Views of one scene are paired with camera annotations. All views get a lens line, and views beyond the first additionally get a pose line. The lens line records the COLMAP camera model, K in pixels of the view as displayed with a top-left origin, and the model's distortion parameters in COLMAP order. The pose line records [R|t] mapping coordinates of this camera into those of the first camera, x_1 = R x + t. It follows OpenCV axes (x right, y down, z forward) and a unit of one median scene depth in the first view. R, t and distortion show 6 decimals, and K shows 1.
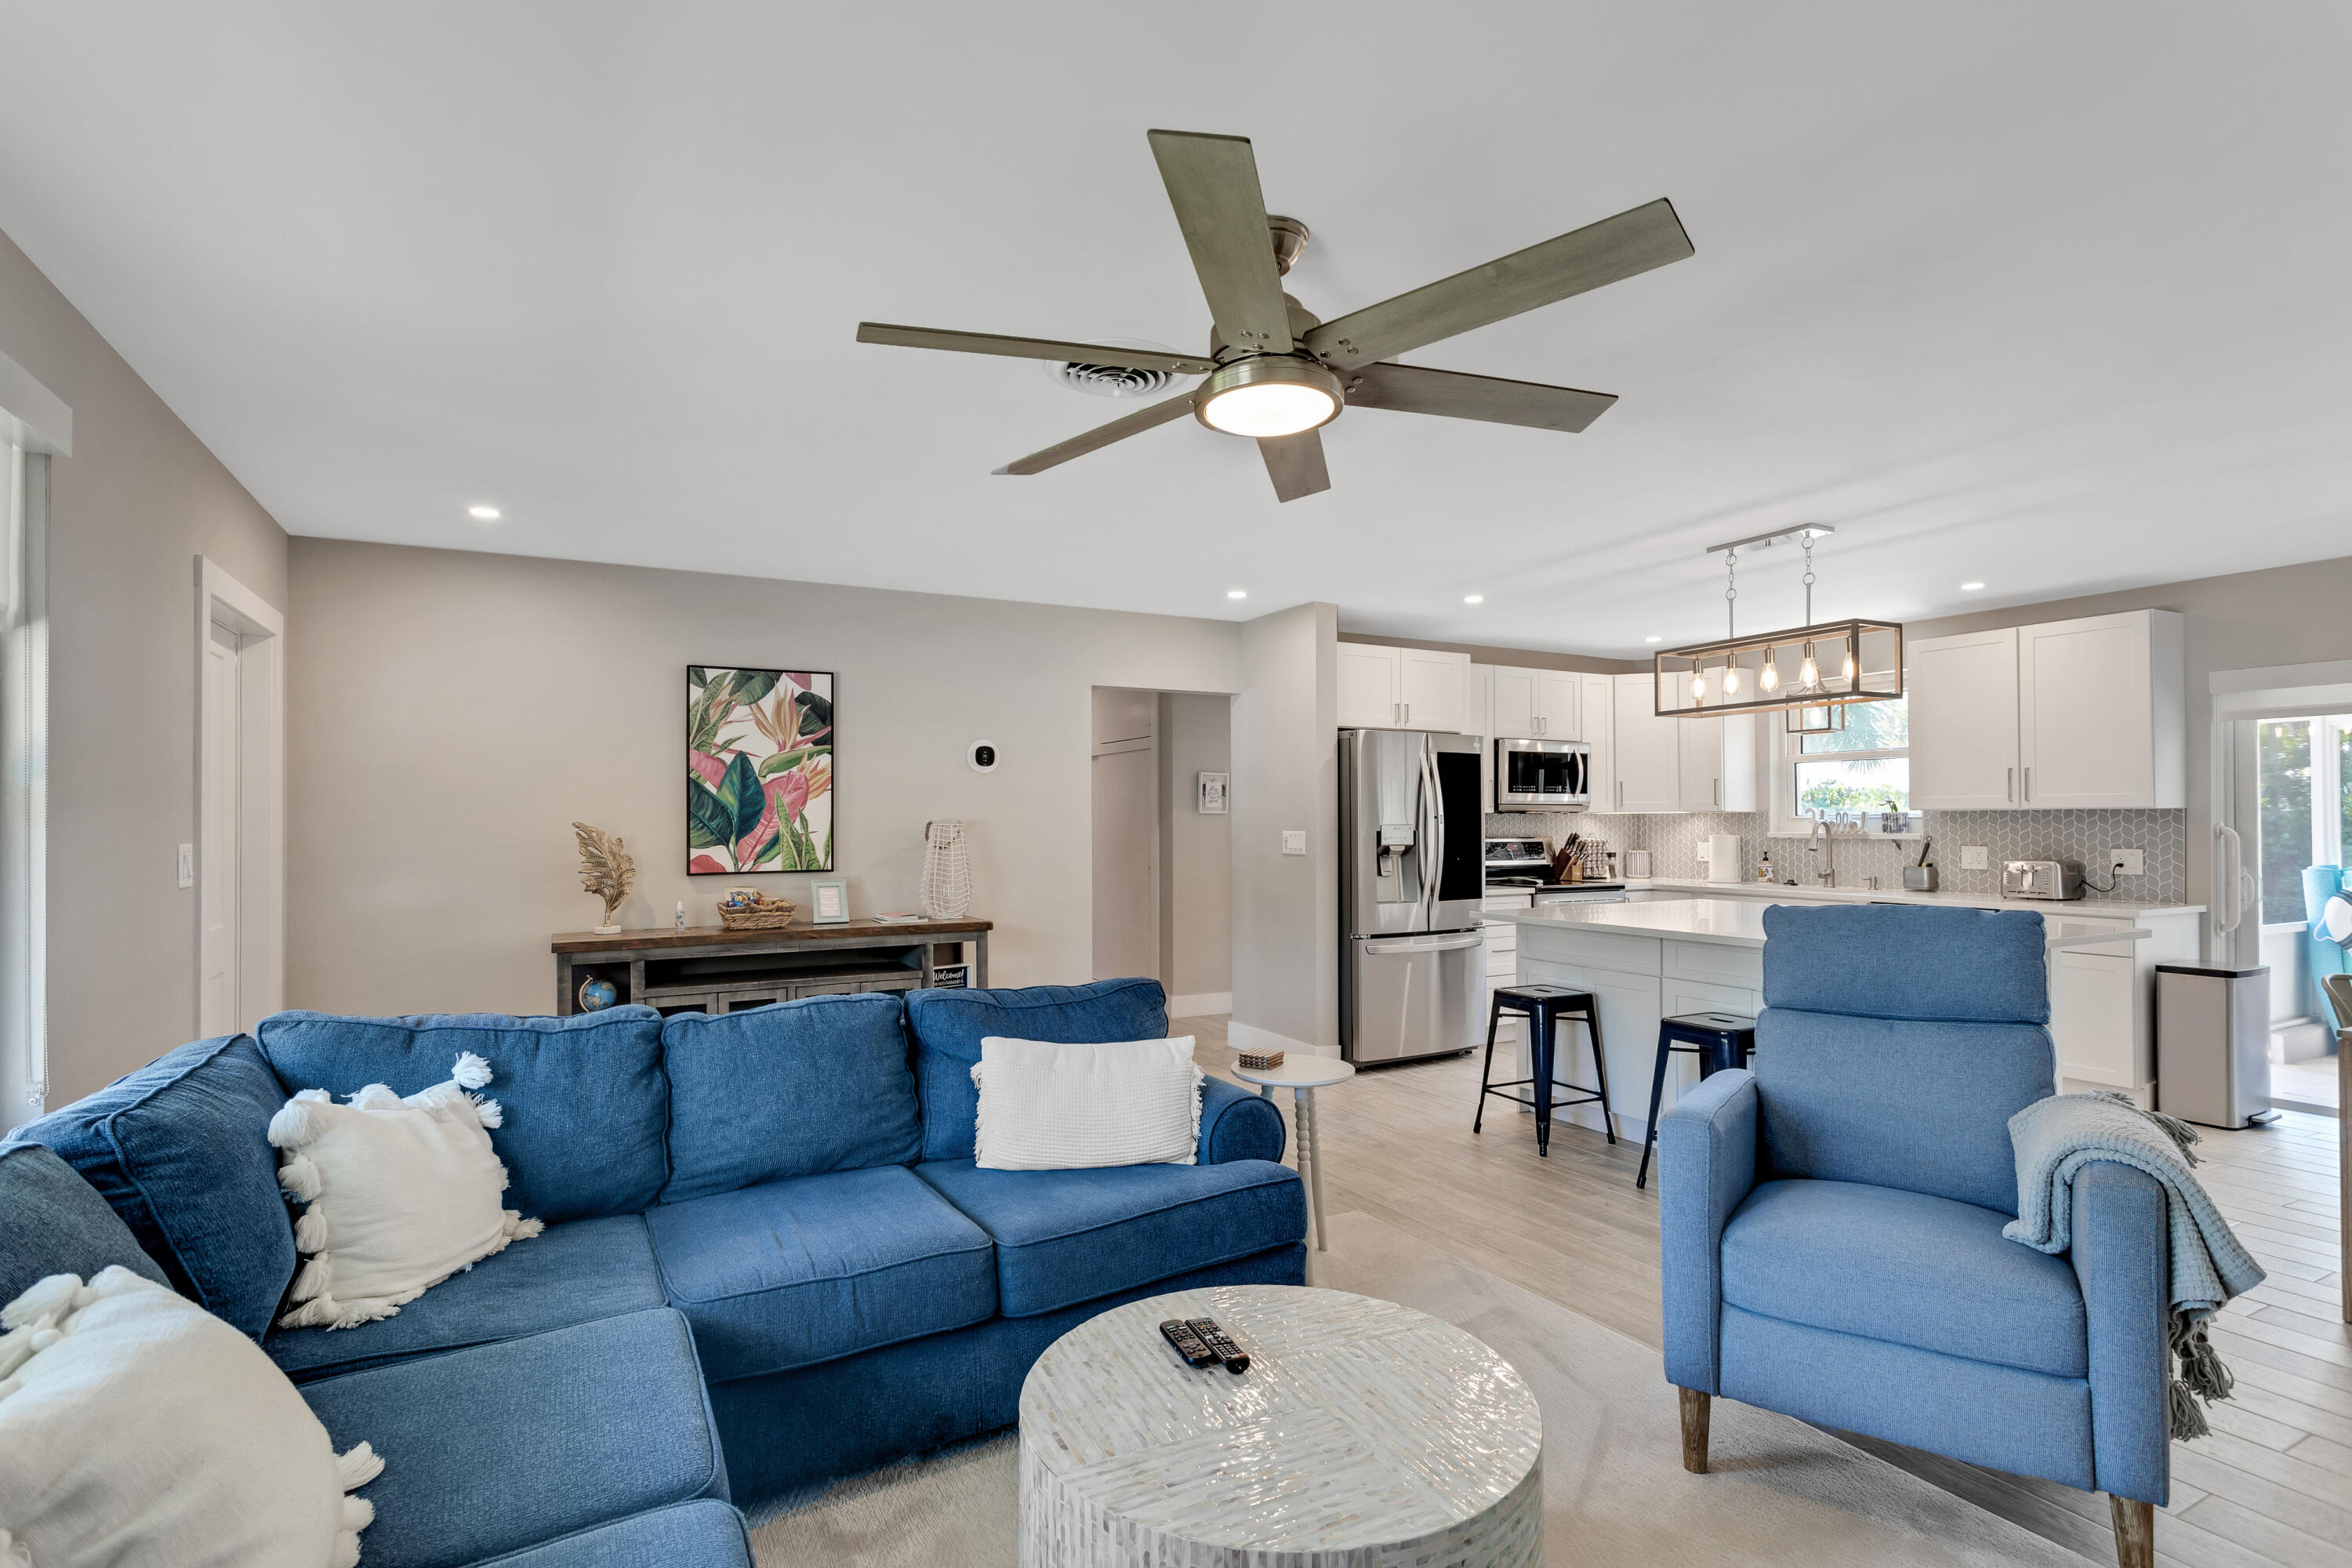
lens RADIAL K [[1123.3, 0, 1175.6], [0, 1123.3, 809.1], [0, 0, 1]] dist [0.002218, 0.000657]
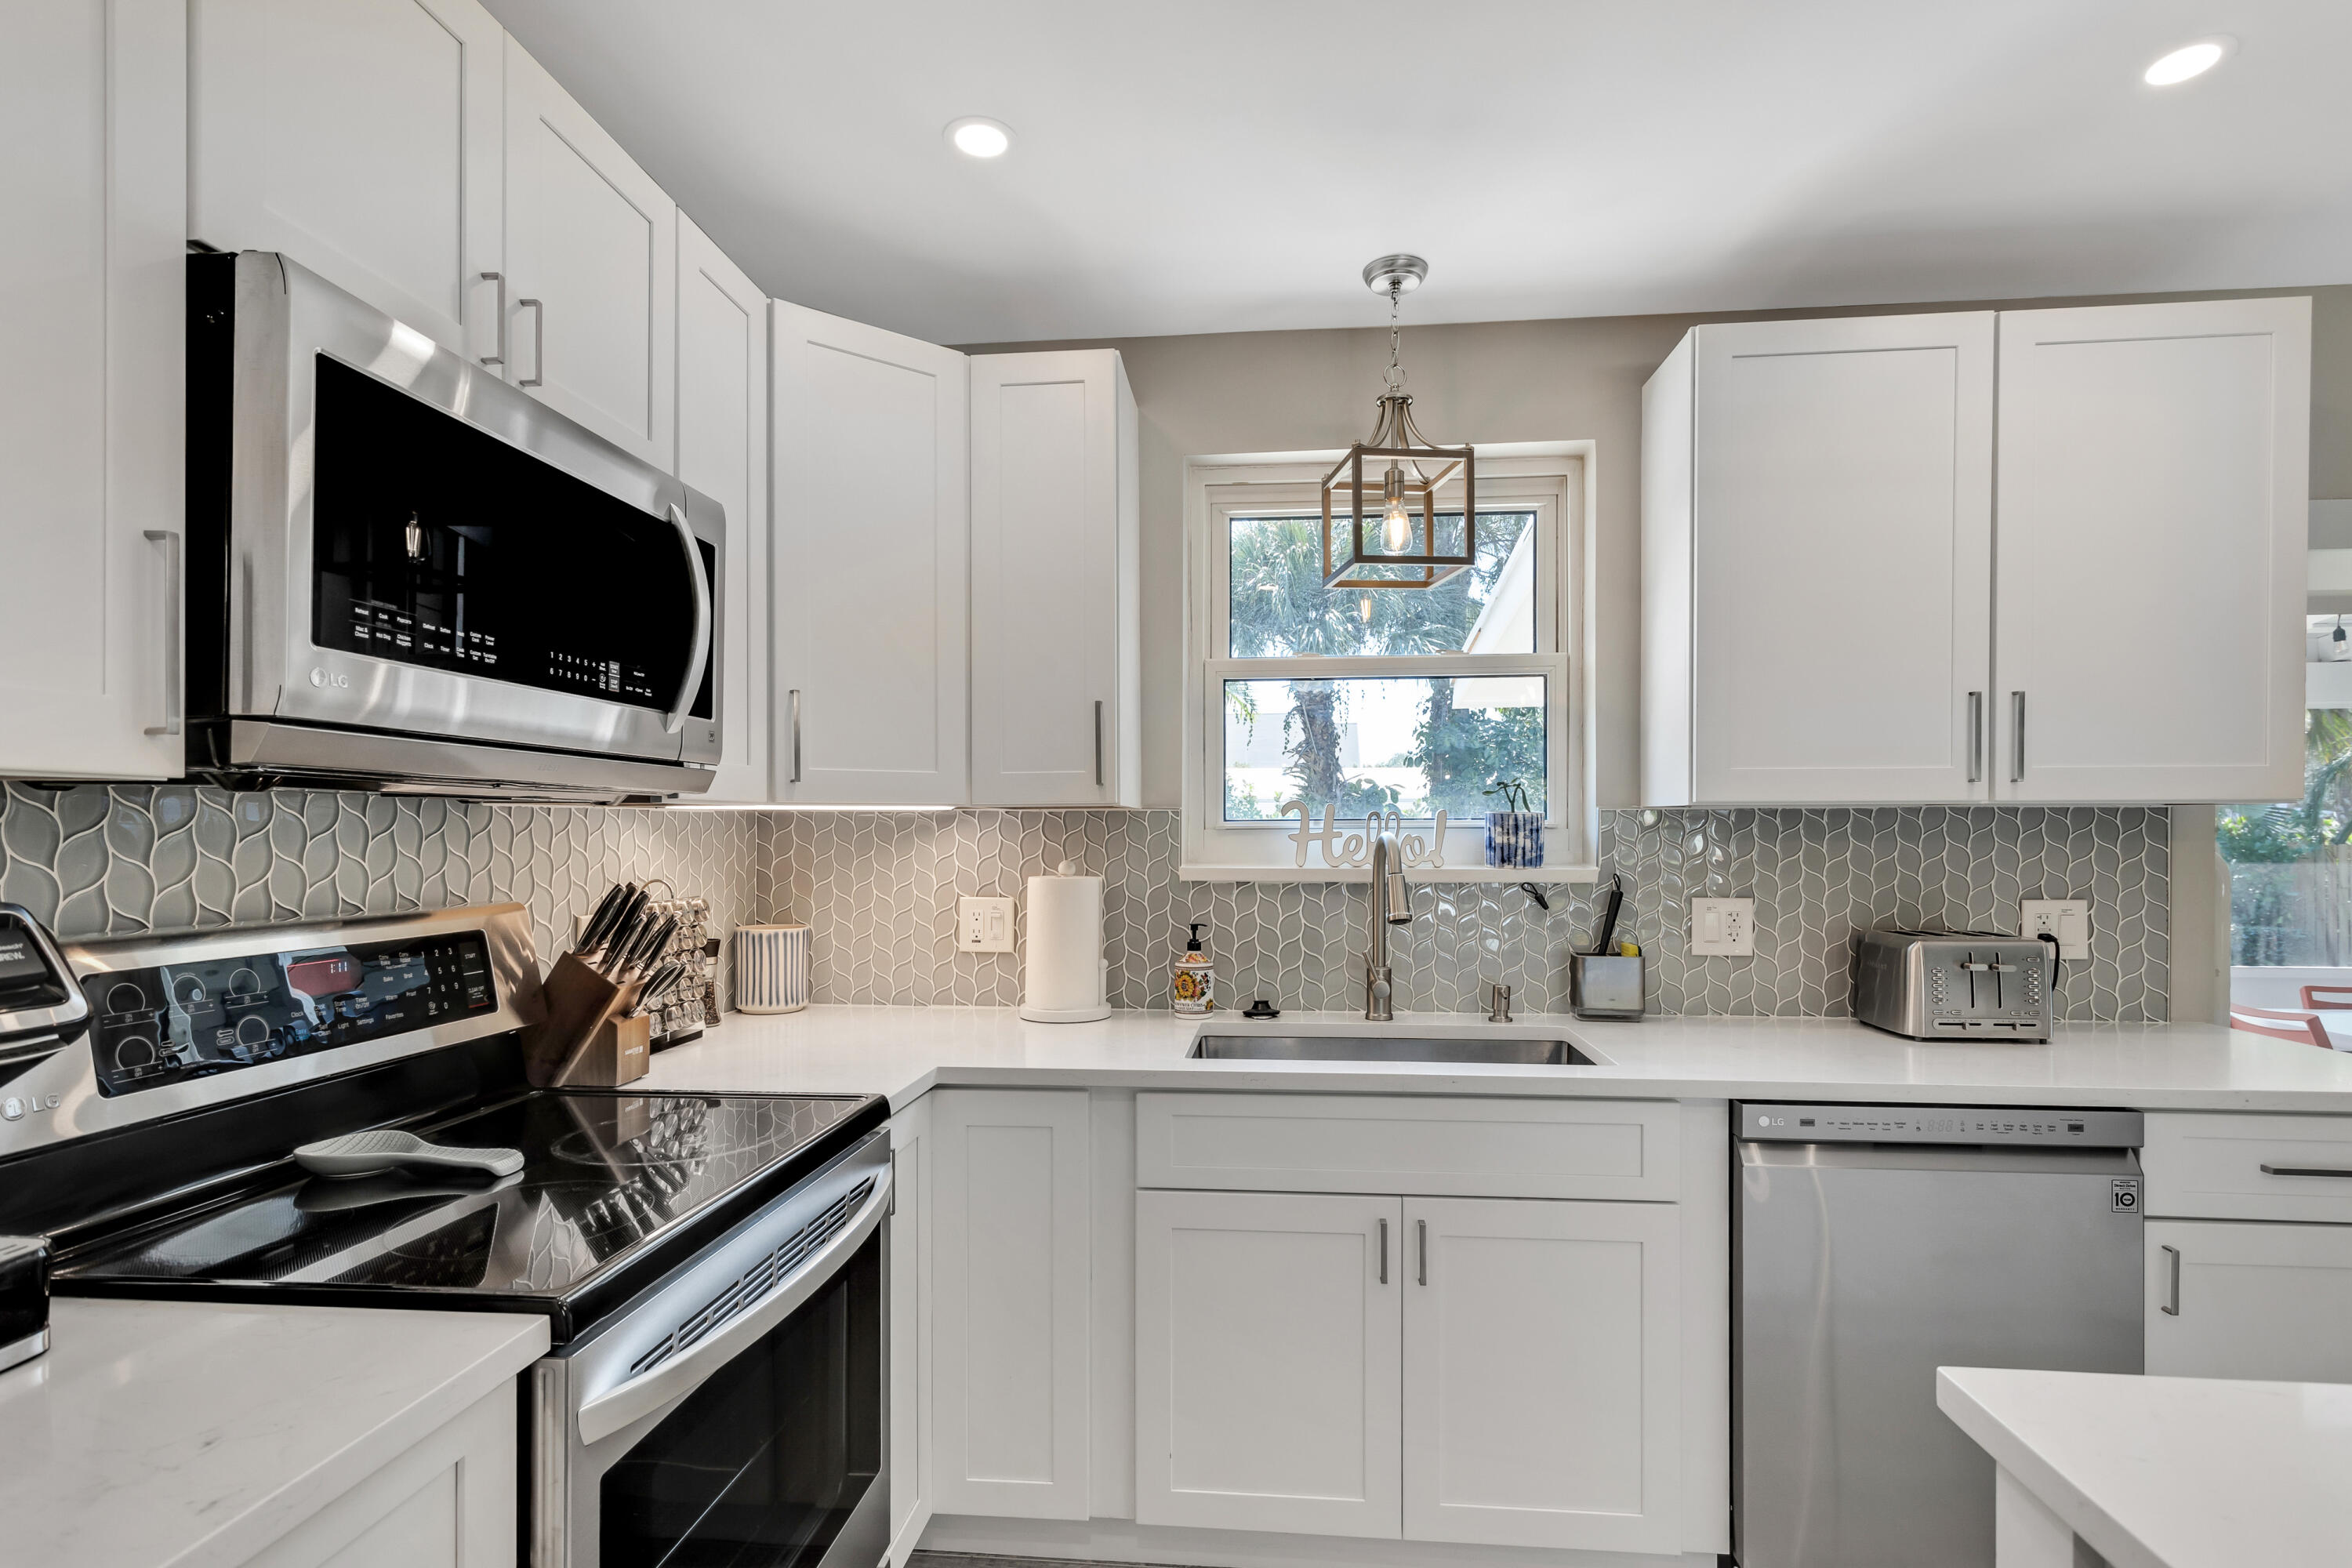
lens RADIAL K [[1135.8, 0, 1186.2], [0, 1135.8, 824.2], [0, 0, 1]] dist [-0.000472, 0.000520]
pose [[0.558239, 0.006407, 0.829655, 0.261201], [-0.008472, 0.999962, -0.002022, 0.008881], [-0.829637, -0.005900, 0.558272, 0.906177]]
